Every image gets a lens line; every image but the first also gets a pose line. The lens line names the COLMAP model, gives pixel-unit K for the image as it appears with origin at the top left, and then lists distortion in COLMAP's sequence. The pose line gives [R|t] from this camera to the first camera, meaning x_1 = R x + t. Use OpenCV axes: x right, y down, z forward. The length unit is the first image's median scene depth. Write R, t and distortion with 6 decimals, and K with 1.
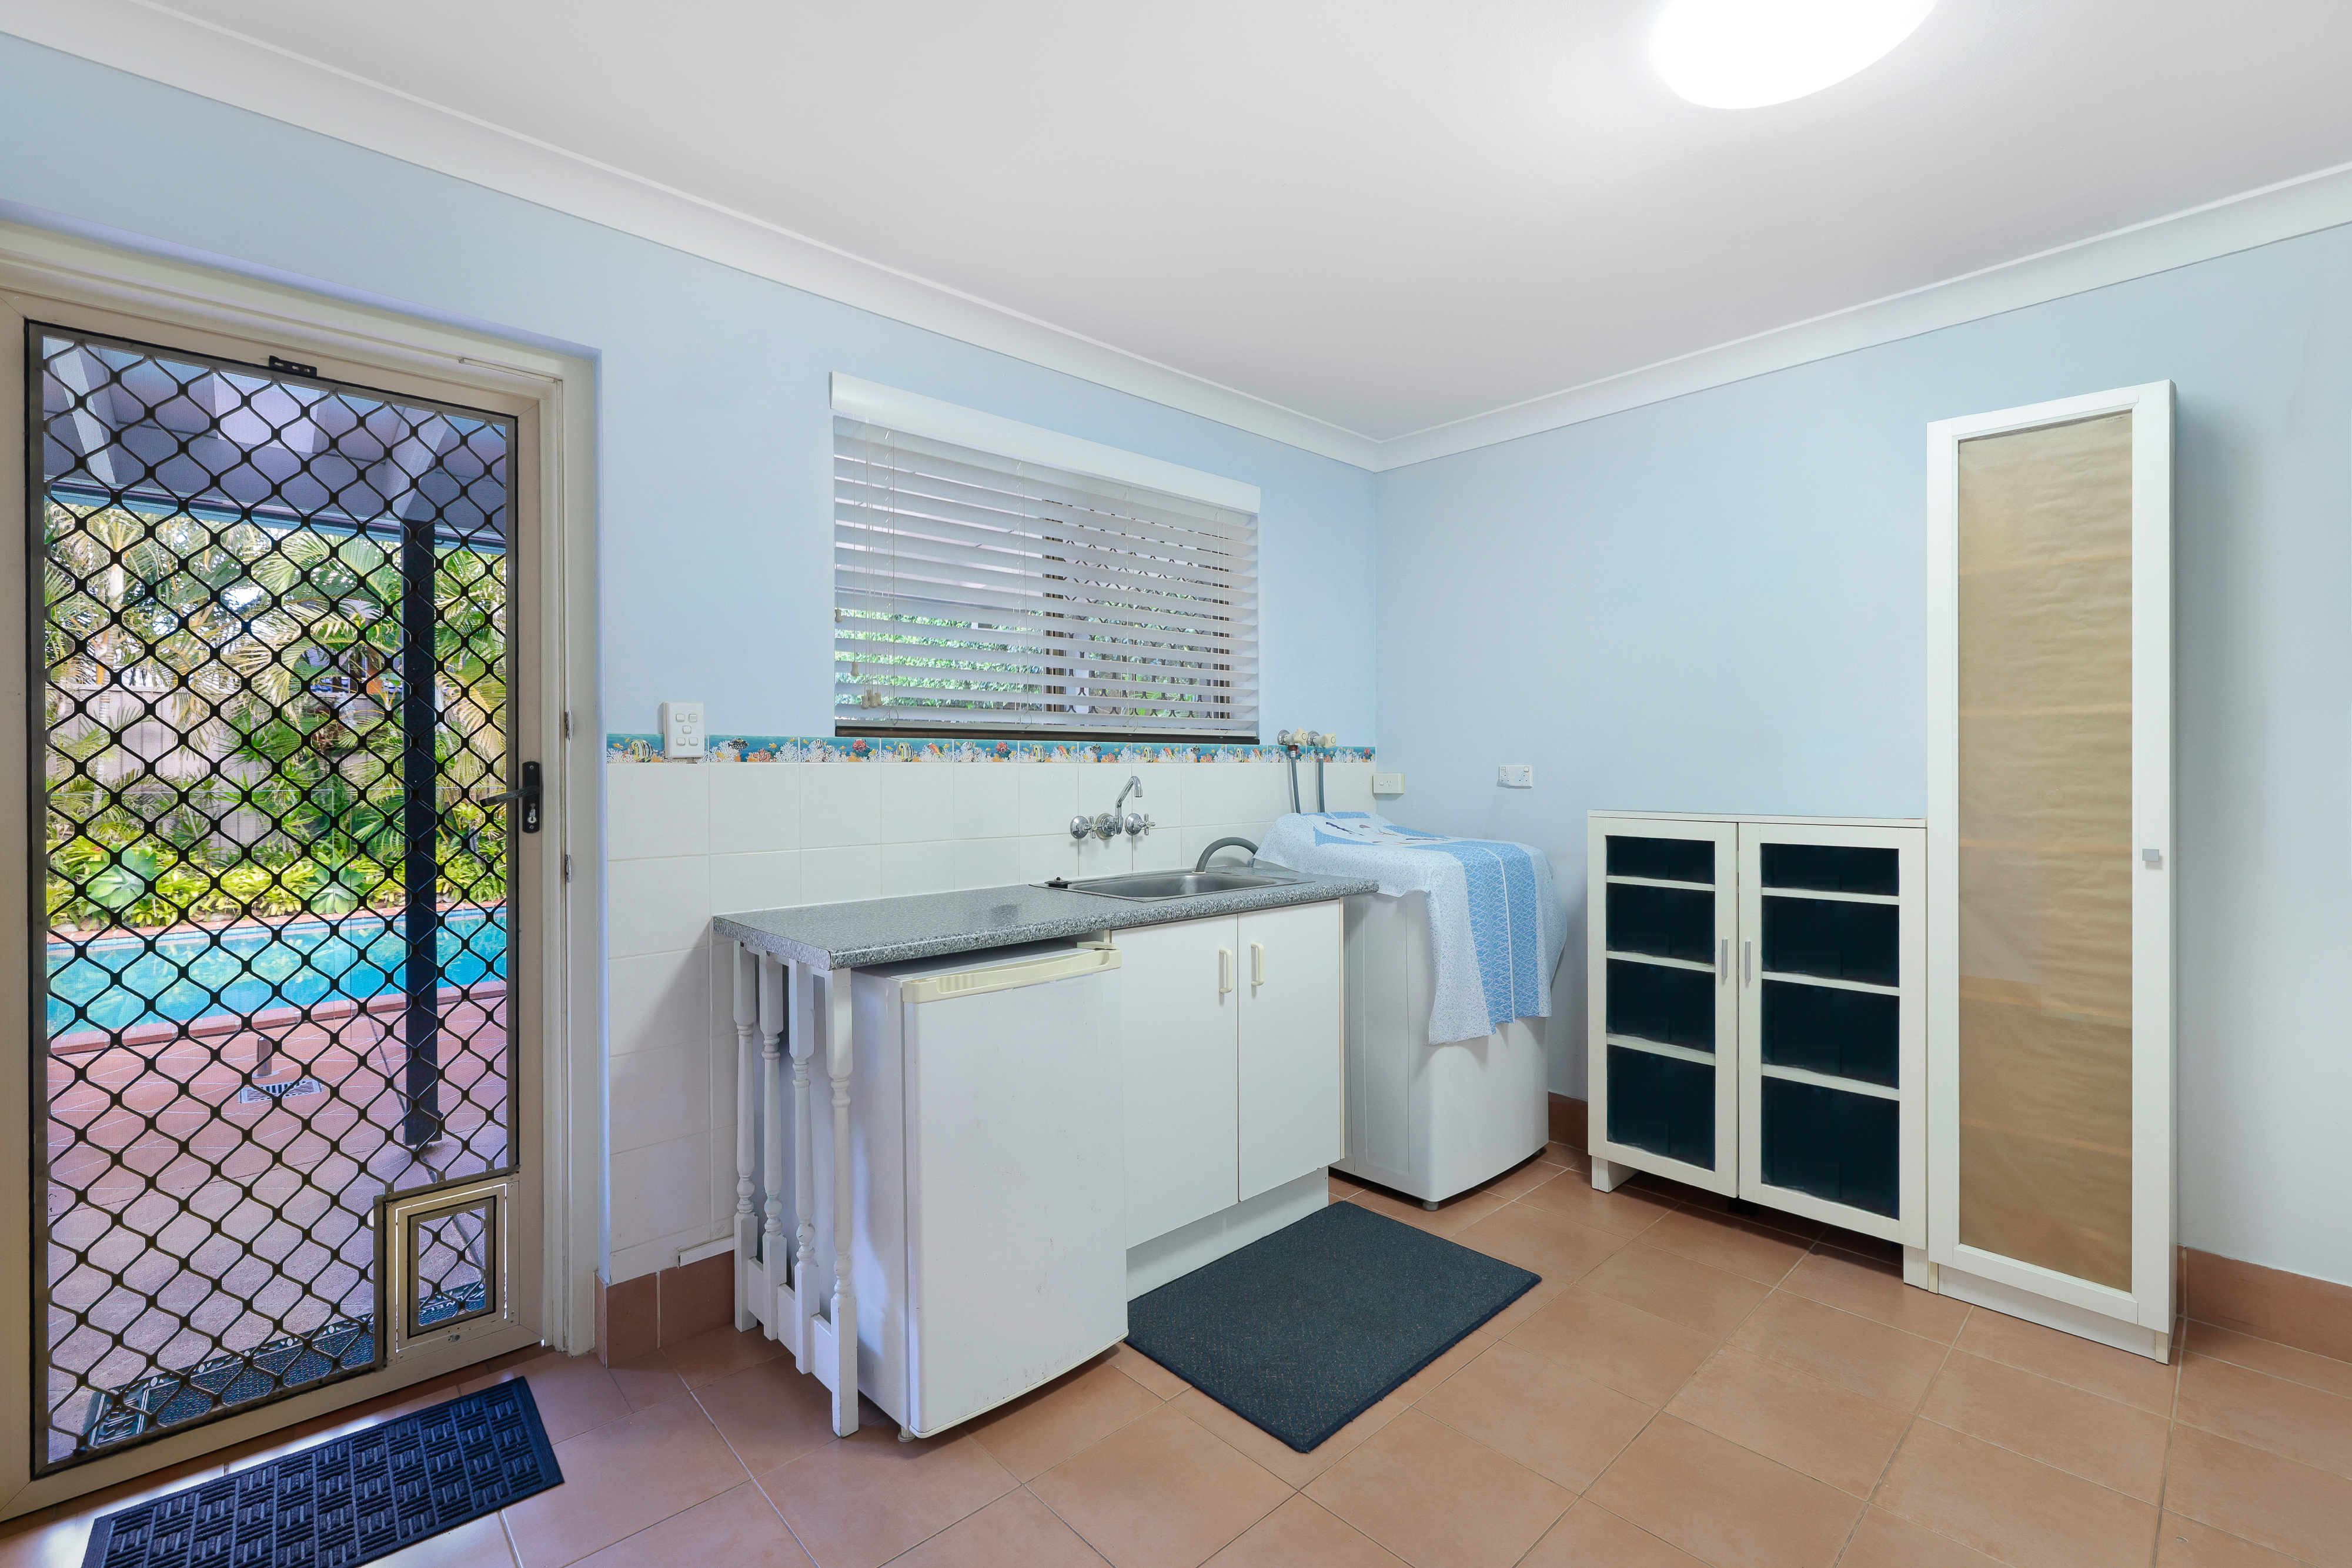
lens RADIAL K [[1026.2, 0, 1171.7], [0, 1026.2, 752.6], [0, 0, 1]] dist [-0.004439, -0.000341]
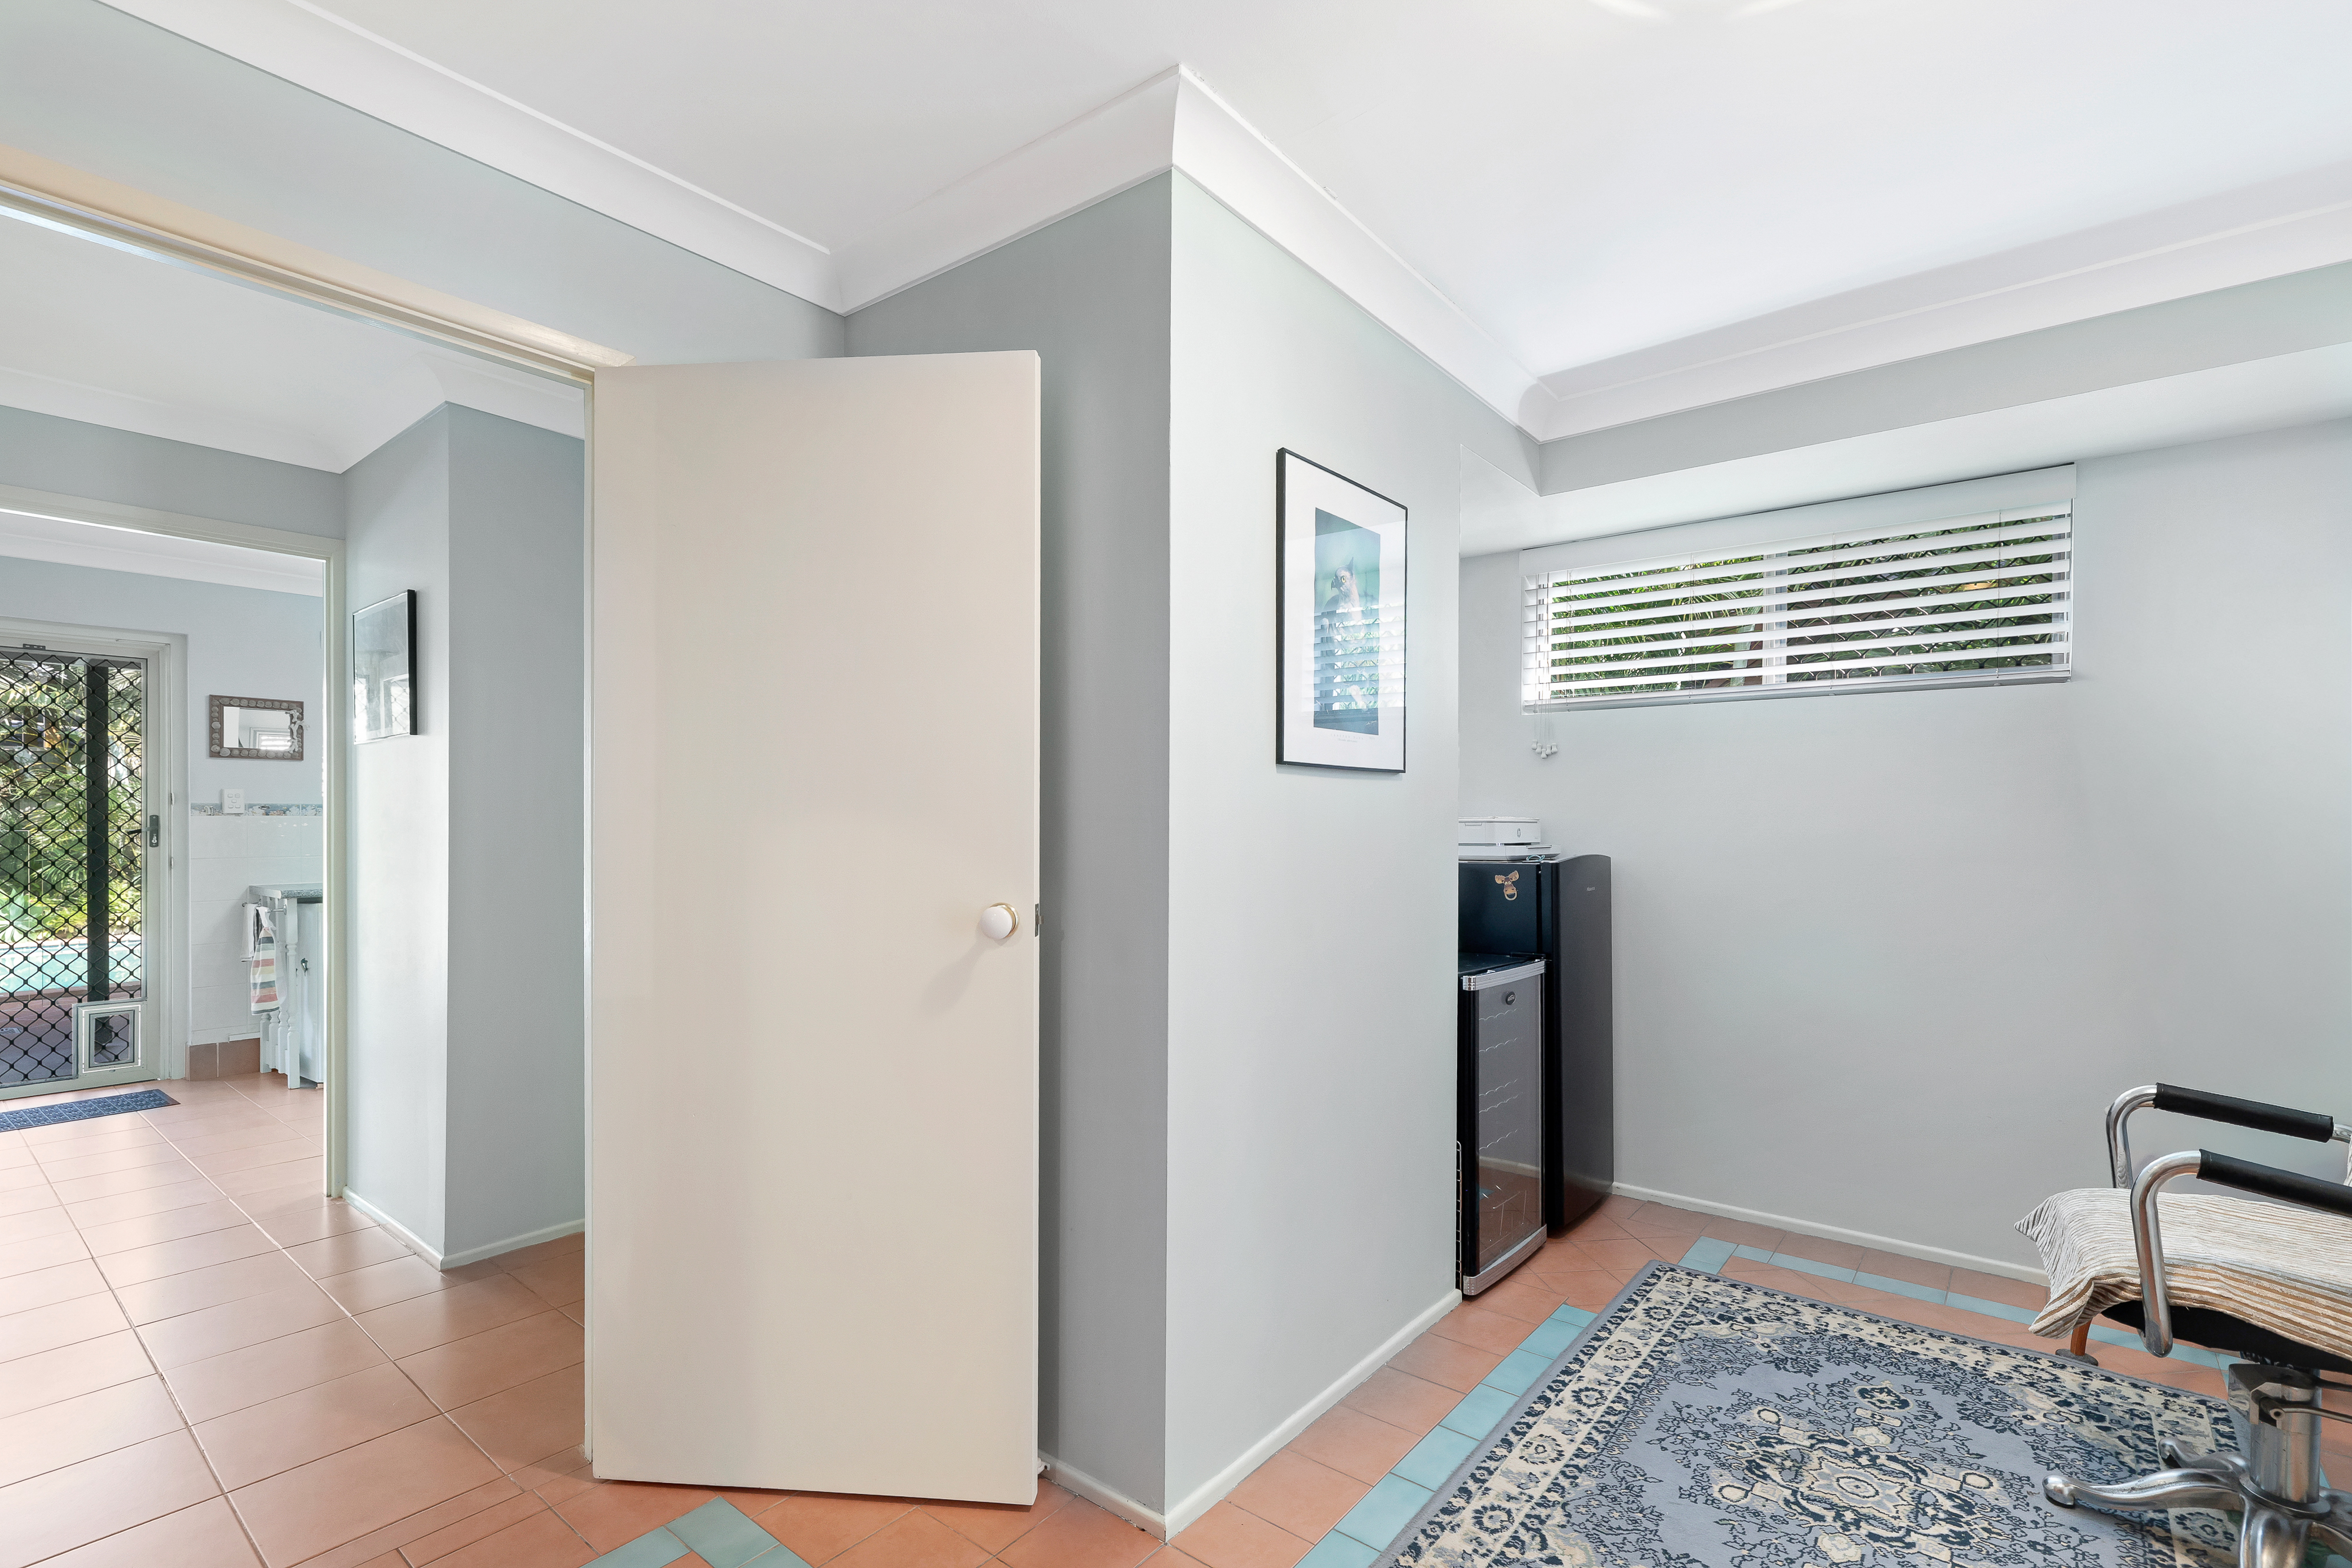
lens RADIAL K [[1037.1, 0, 1178.9], [0, 1037.1, 807.6], [0, 0, 1]] dist [-0.000265, 0.000081]
pose [[0.985518, 0.006487, 0.169445, 1.195364], [-0.007442, 0.999960, 0.005002, -0.035434], [-0.169406, -0.006191, 0.985527, -1.605696]]
